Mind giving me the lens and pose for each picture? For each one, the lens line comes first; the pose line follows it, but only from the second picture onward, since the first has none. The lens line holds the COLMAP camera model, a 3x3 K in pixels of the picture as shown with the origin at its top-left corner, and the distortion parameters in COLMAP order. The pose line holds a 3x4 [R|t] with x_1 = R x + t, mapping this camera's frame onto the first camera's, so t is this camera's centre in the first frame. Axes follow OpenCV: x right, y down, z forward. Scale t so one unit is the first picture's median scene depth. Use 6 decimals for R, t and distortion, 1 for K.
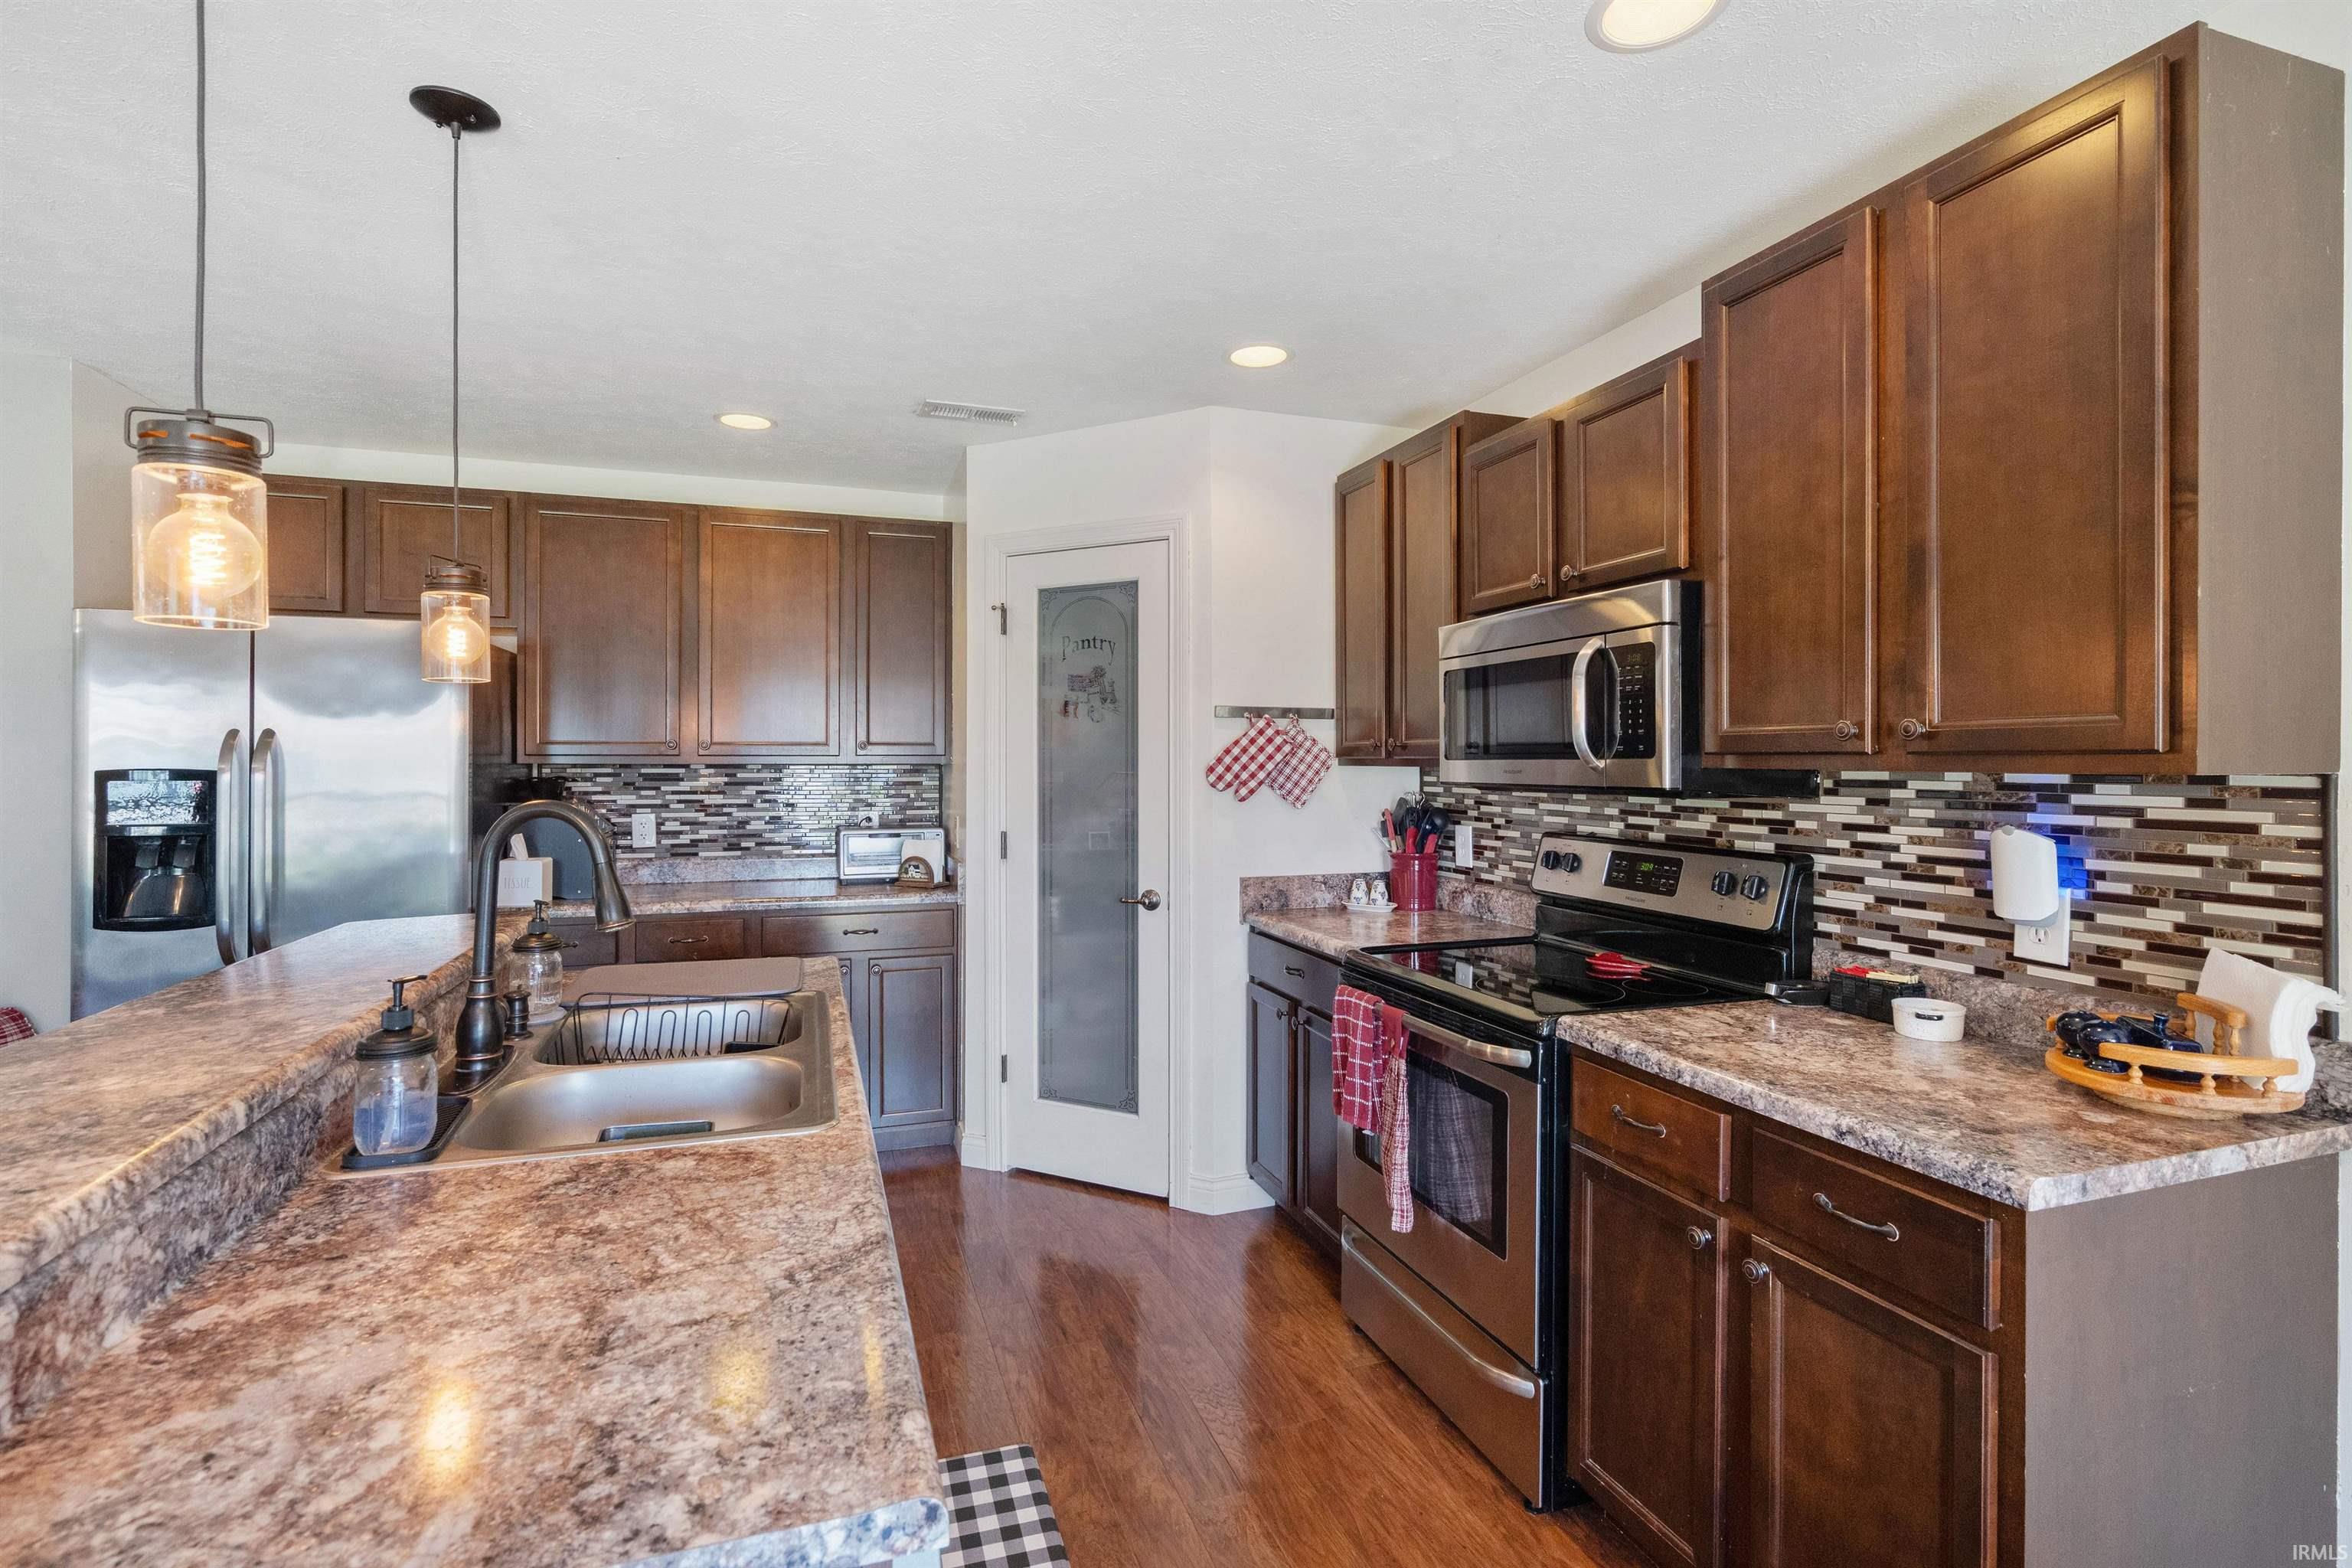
lens RADIAL K [[1086.3, 0, 1178.6], [0, 1086.3, 766.0], [0, 0, 1]] dist [-0.002633, -0.000067]
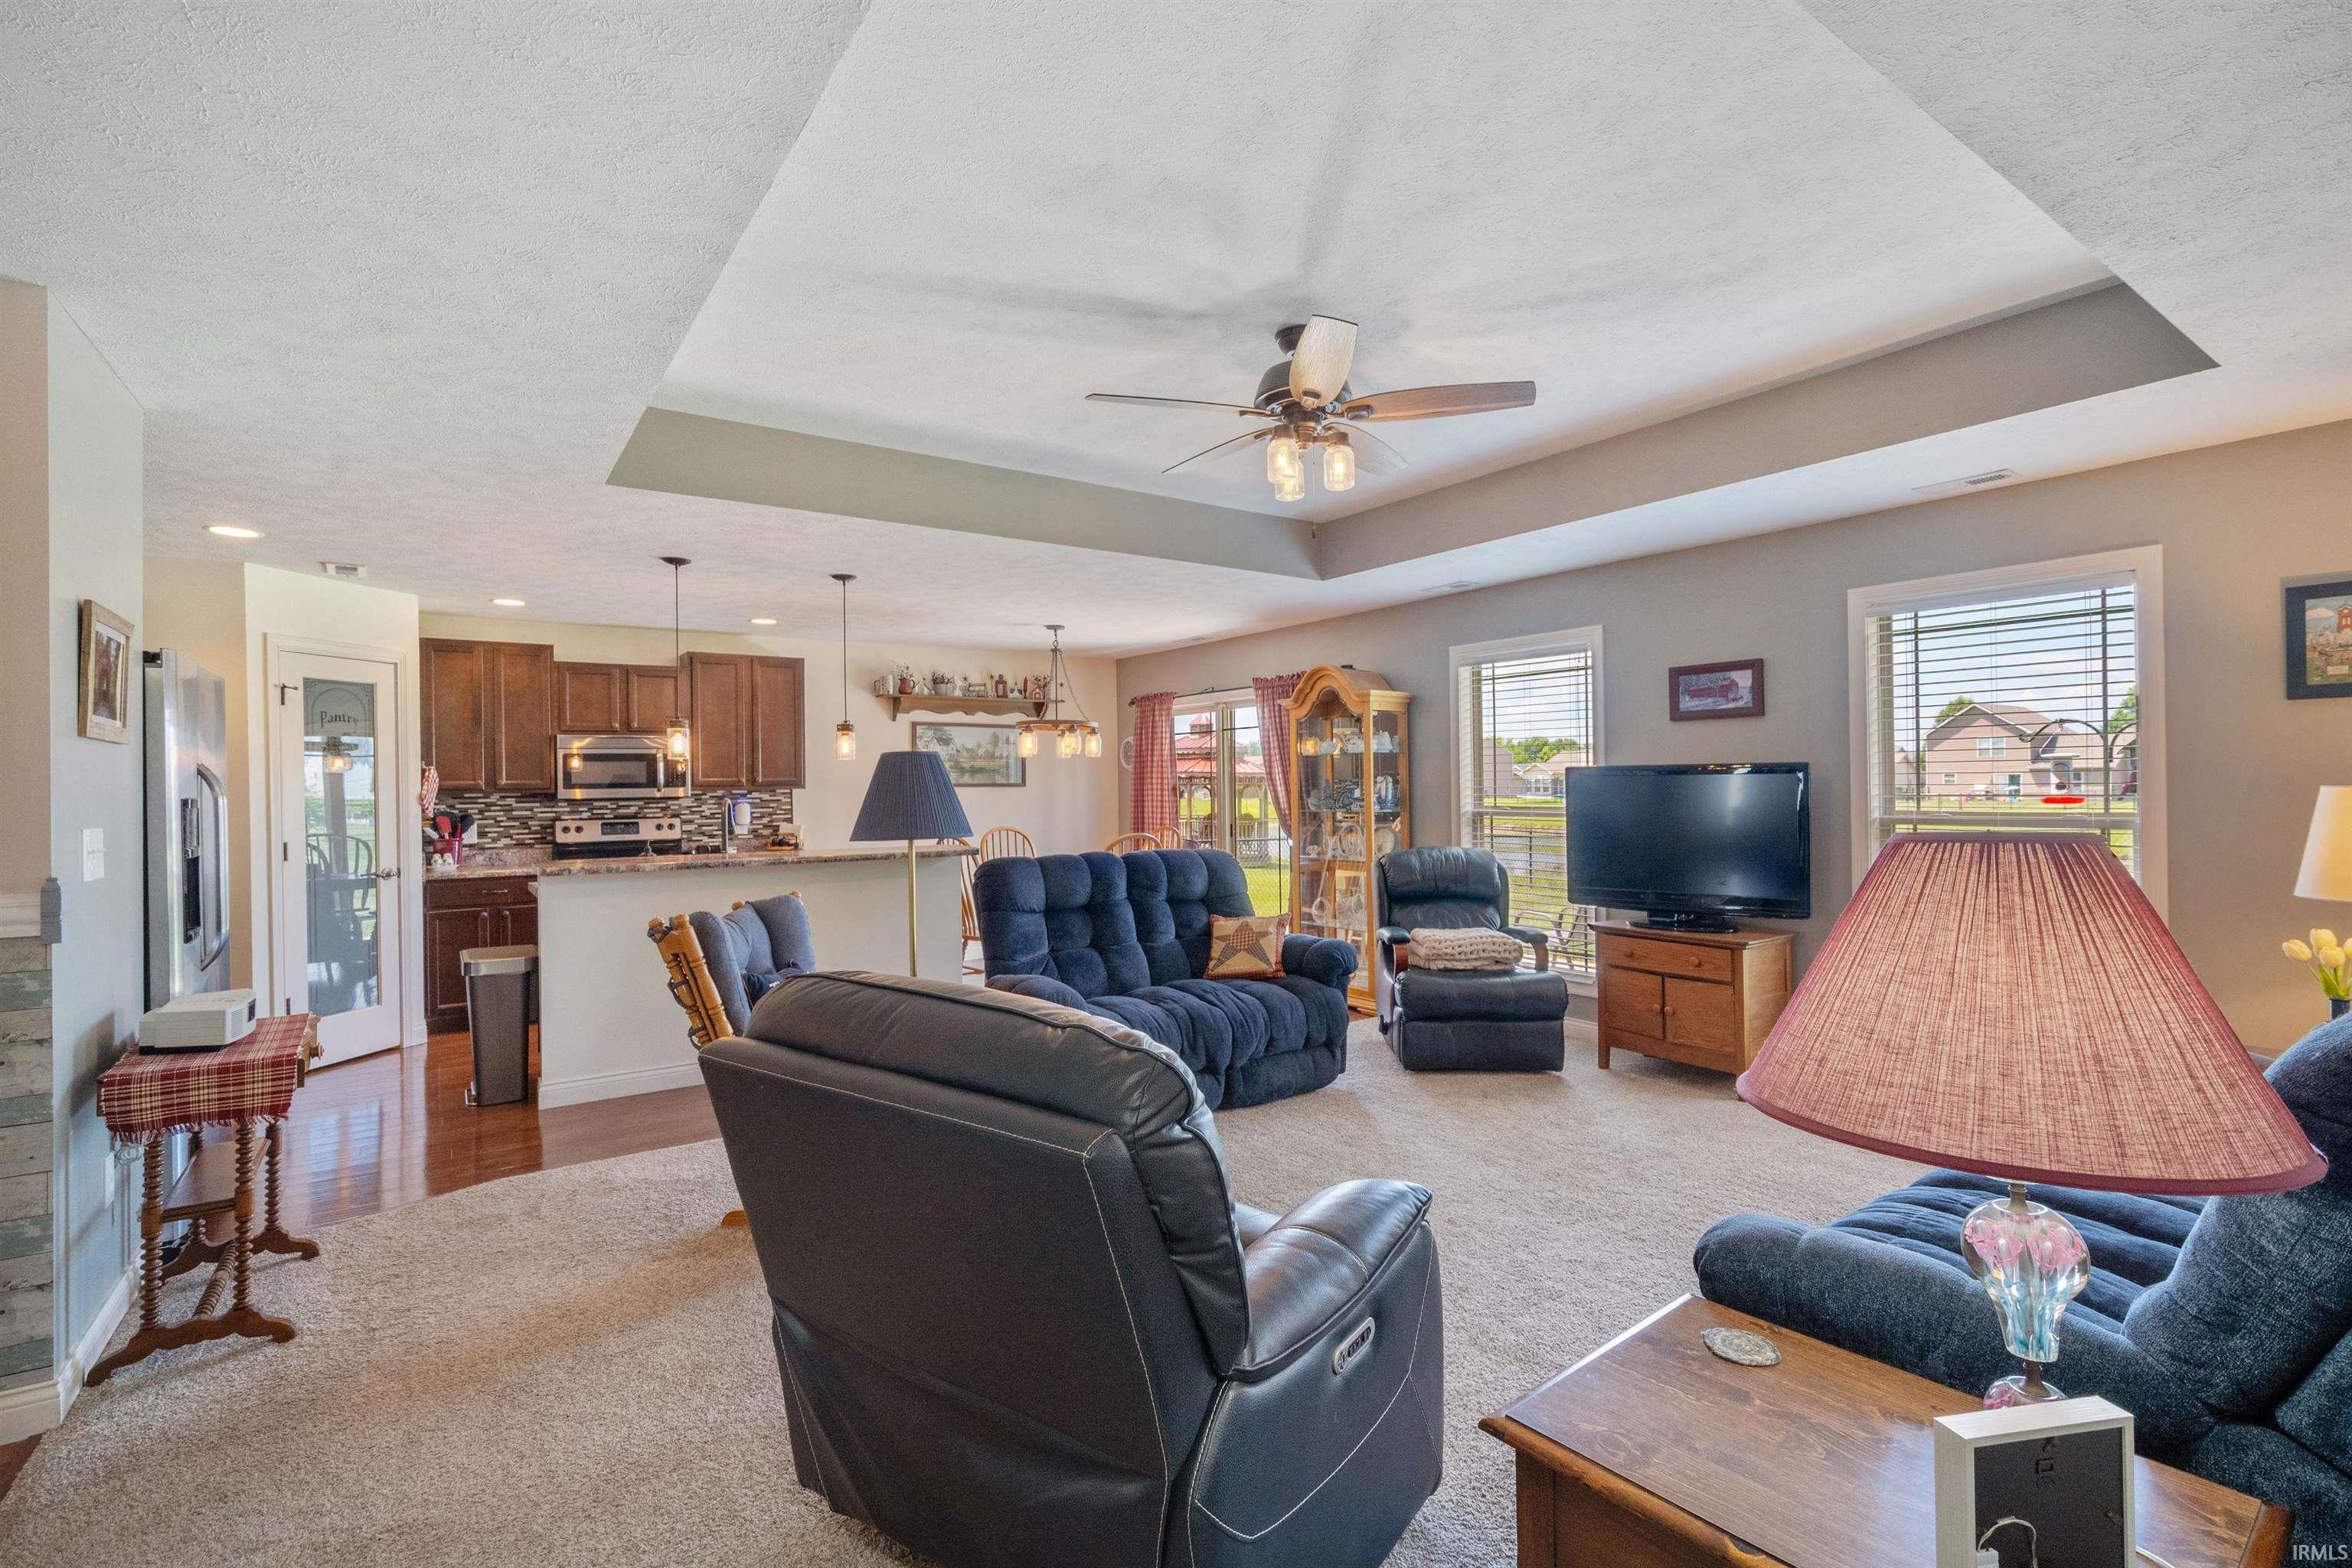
lens RADIAL K [[1086.3, 0, 1188.7], [0, 1086.3, 776.3], [0, 0, 1]] dist [-0.002633, -0.000067]
pose [[-0.296184, 0.013768, 0.955032, -2.145882], [0.023202, 0.999705, -0.007216, 0.012782], [-0.954849, 0.020022, -0.296416, 0.318411]]
